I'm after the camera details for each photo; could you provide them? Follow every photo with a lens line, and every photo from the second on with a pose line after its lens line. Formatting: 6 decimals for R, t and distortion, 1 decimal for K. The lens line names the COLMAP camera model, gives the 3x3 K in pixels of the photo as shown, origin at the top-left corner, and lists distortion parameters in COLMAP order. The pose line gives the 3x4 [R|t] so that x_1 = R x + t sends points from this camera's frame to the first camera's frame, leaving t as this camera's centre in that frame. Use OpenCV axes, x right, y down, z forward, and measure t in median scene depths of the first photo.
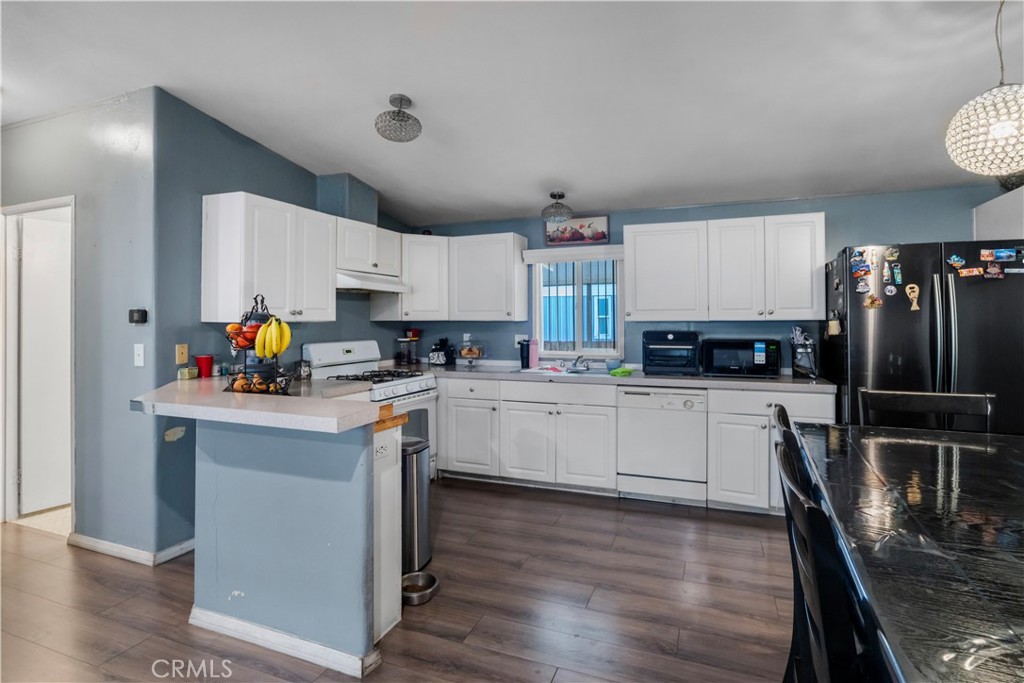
lens RADIAL K [[528.7, 0, 513.4], [0, 528.7, 318.7], [0, 0, 1]] dist [-0.000005, 0.000072]
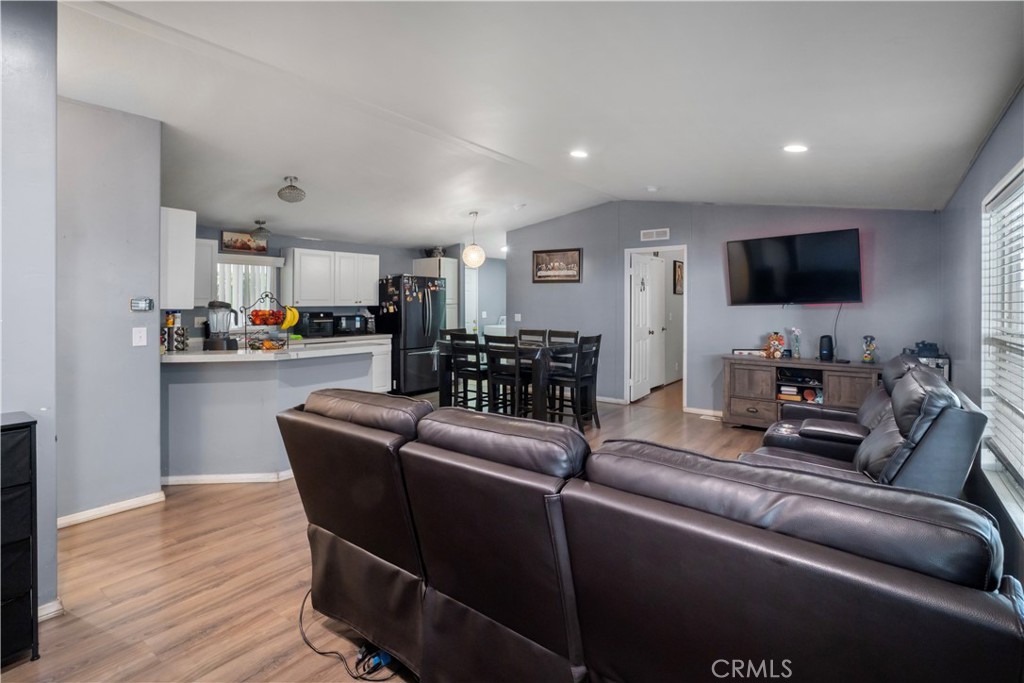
lens RADIAL K [[478.2, 0, 512.3], [0, 478.2, 306.2], [0, 0, 1]] dist [0.000119, 0.000004]
pose [[0.253825, -0.001027, 0.967250, -1.125614], [-0.004413, 0.999988, 0.002220, -0.002368], [-0.967240, -0.004832, 0.253817, -0.023614]]
